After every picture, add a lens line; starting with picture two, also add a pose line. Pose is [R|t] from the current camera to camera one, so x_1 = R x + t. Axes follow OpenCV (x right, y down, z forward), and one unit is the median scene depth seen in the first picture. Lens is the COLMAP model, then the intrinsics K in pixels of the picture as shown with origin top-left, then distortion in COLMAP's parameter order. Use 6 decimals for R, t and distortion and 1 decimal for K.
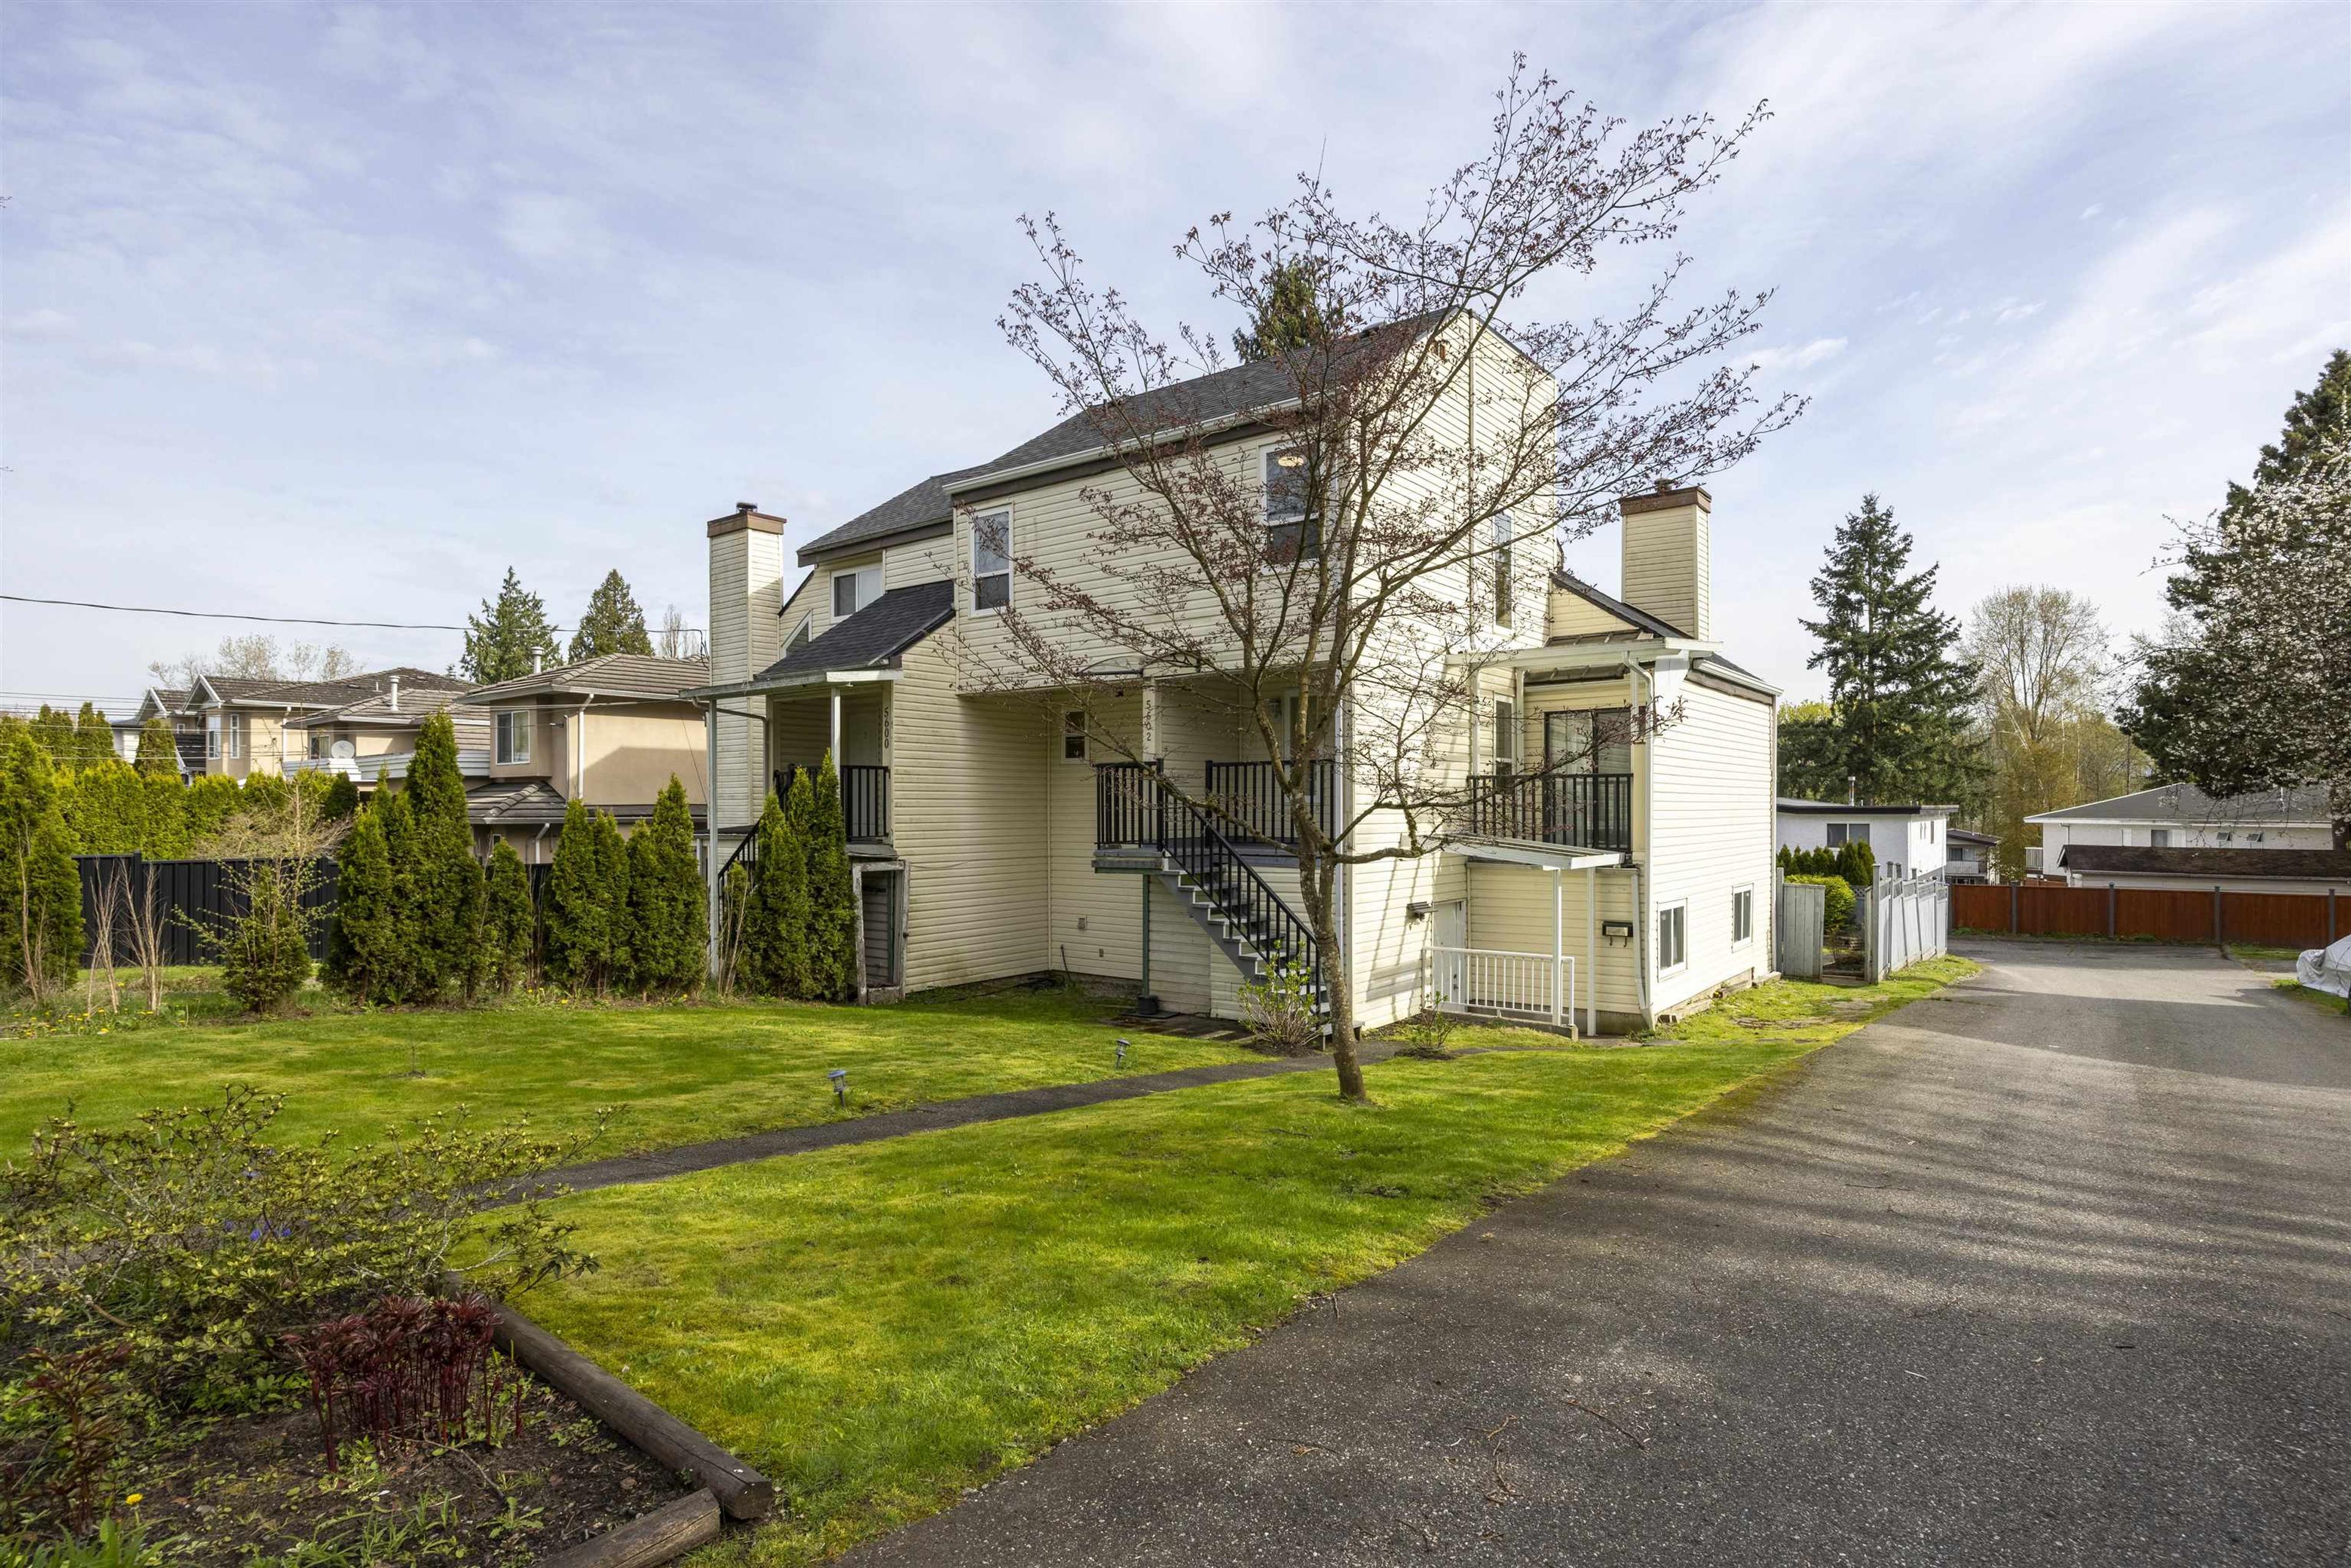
lens RADIAL K [[1193.4, 0, 1176.9], [0, 1193.4, 832.9], [0, 0, 1]] dist [-0.002938, -0.001107]
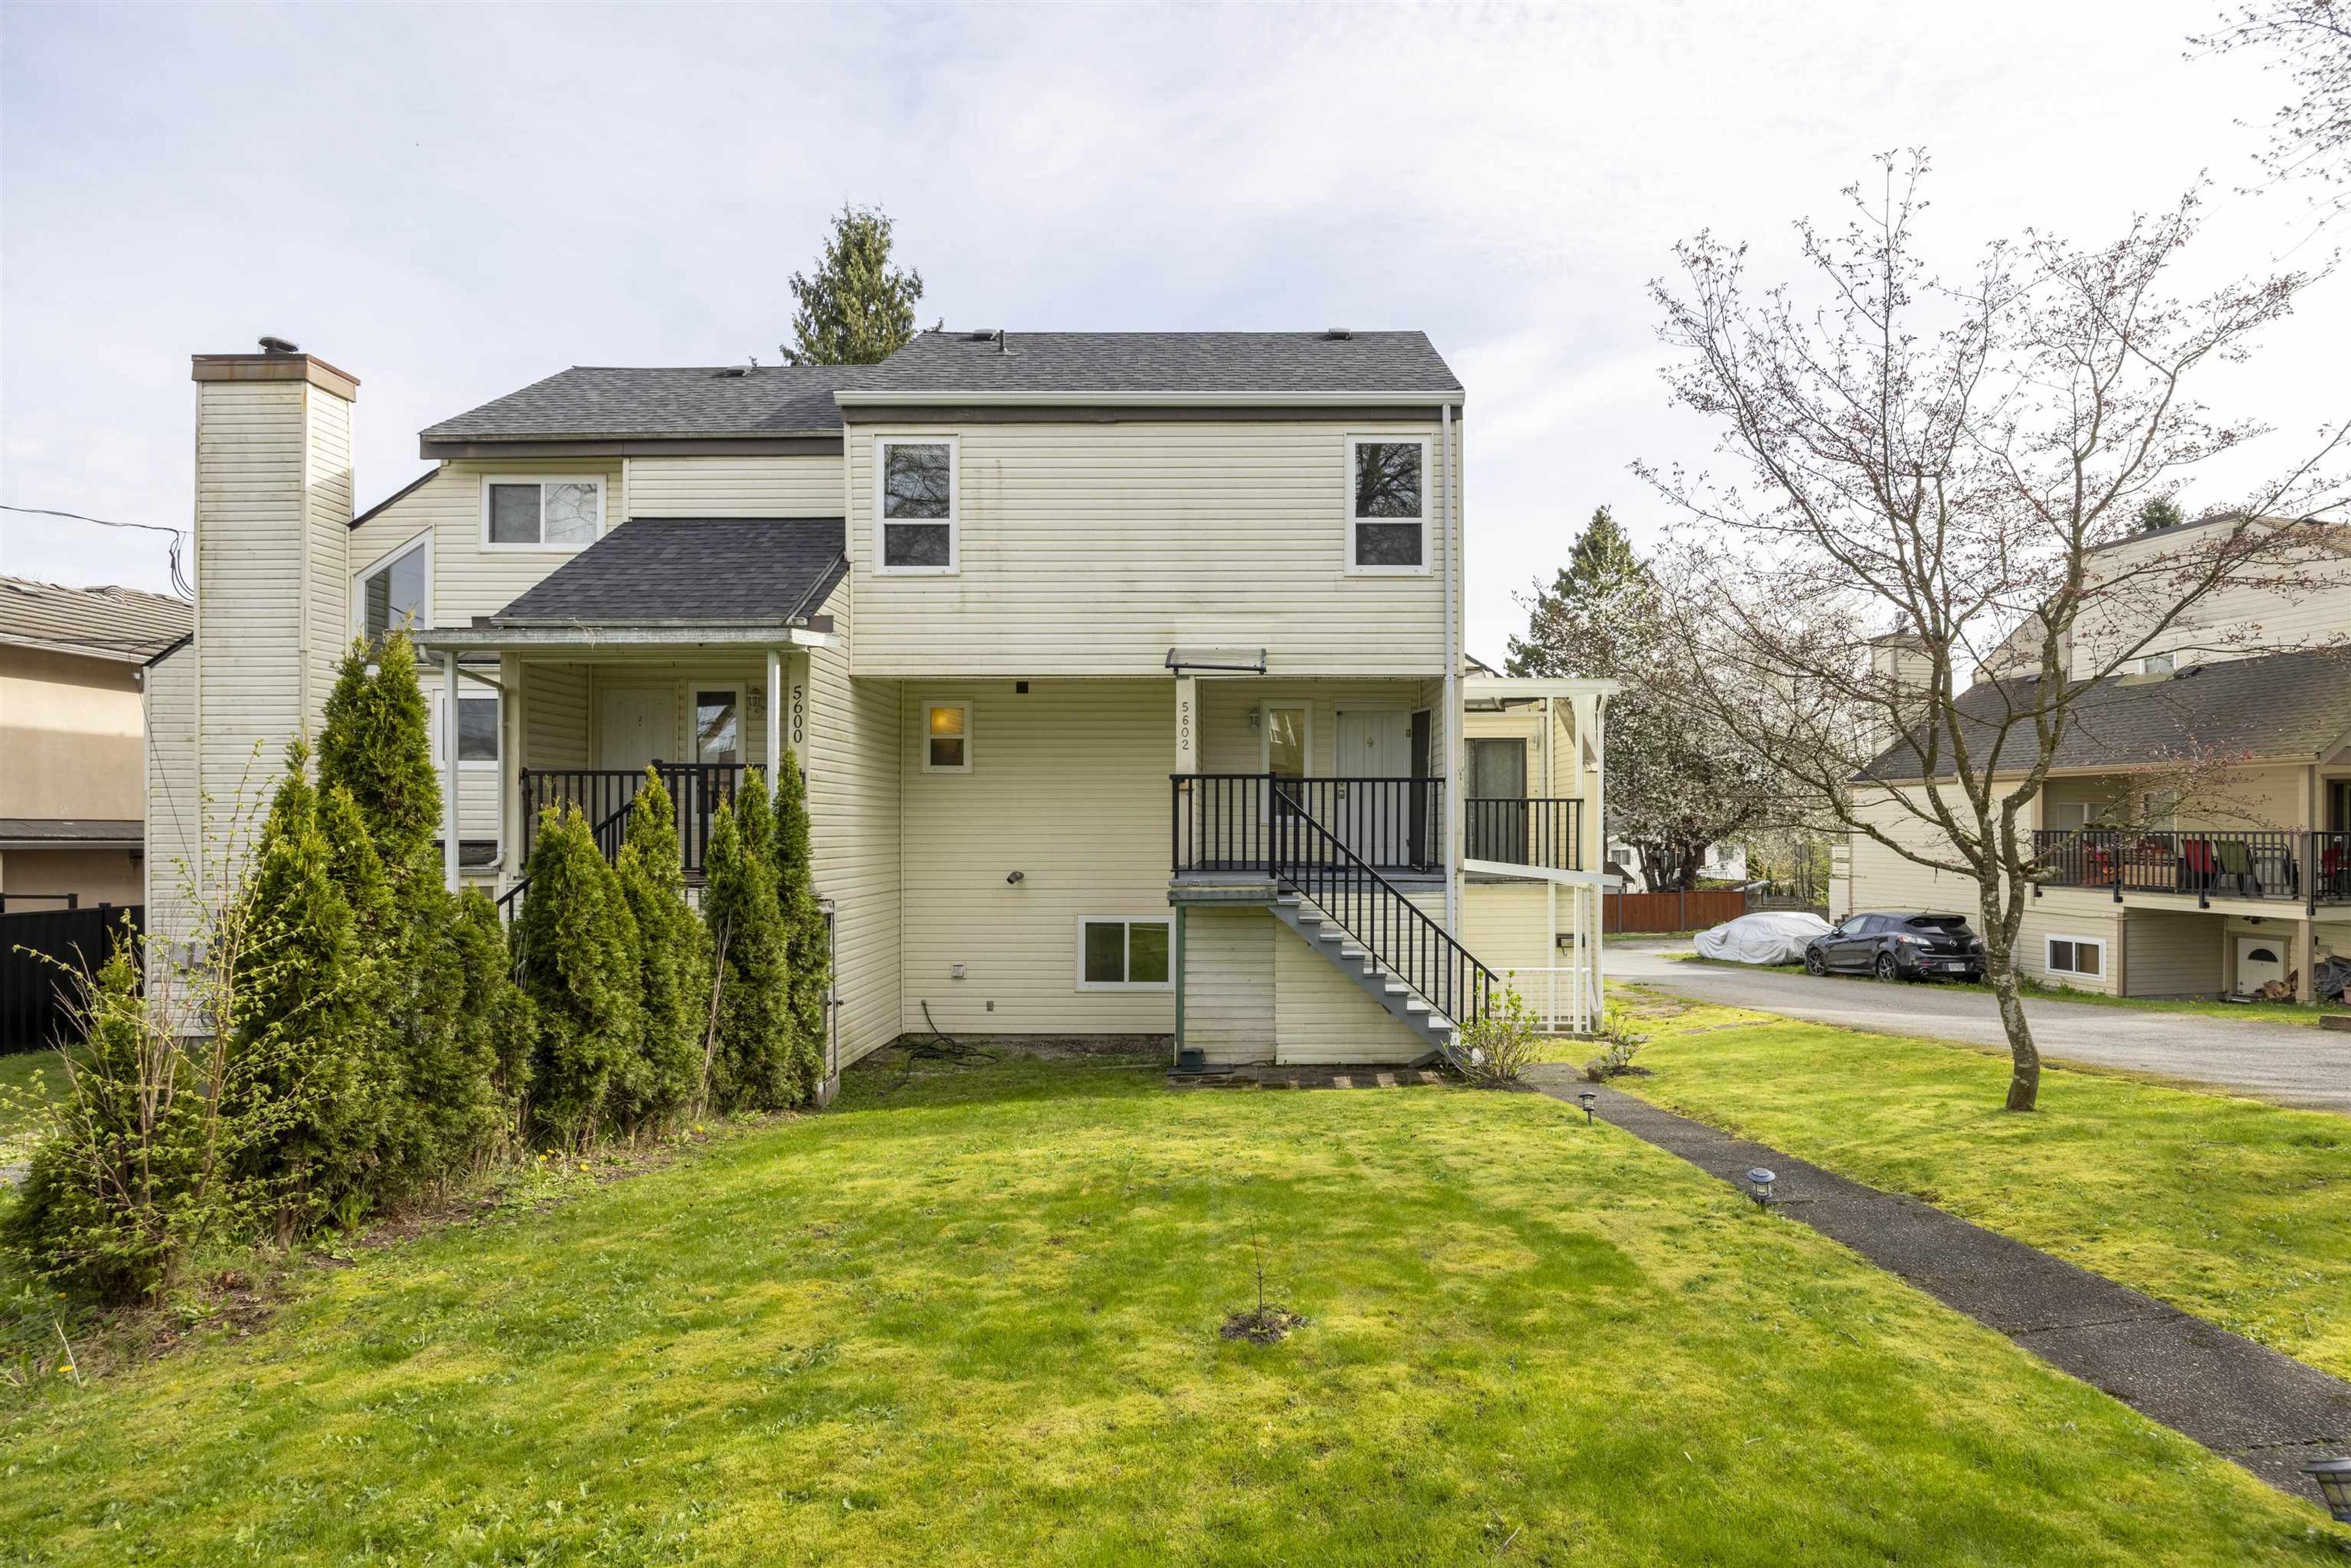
lens RADIAL K [[1193.4, 0, 1176.9], [0, 1193.4, 832.9], [0, 0, 1]] dist [-0.002938, -0.001107]
pose [[0.795791, 0.000403, 0.605572, -0.469584], [0.010806, 0.999831, -0.014866, -0.003873], [-0.605475, 0.018373, 0.795652, 0.284005]]
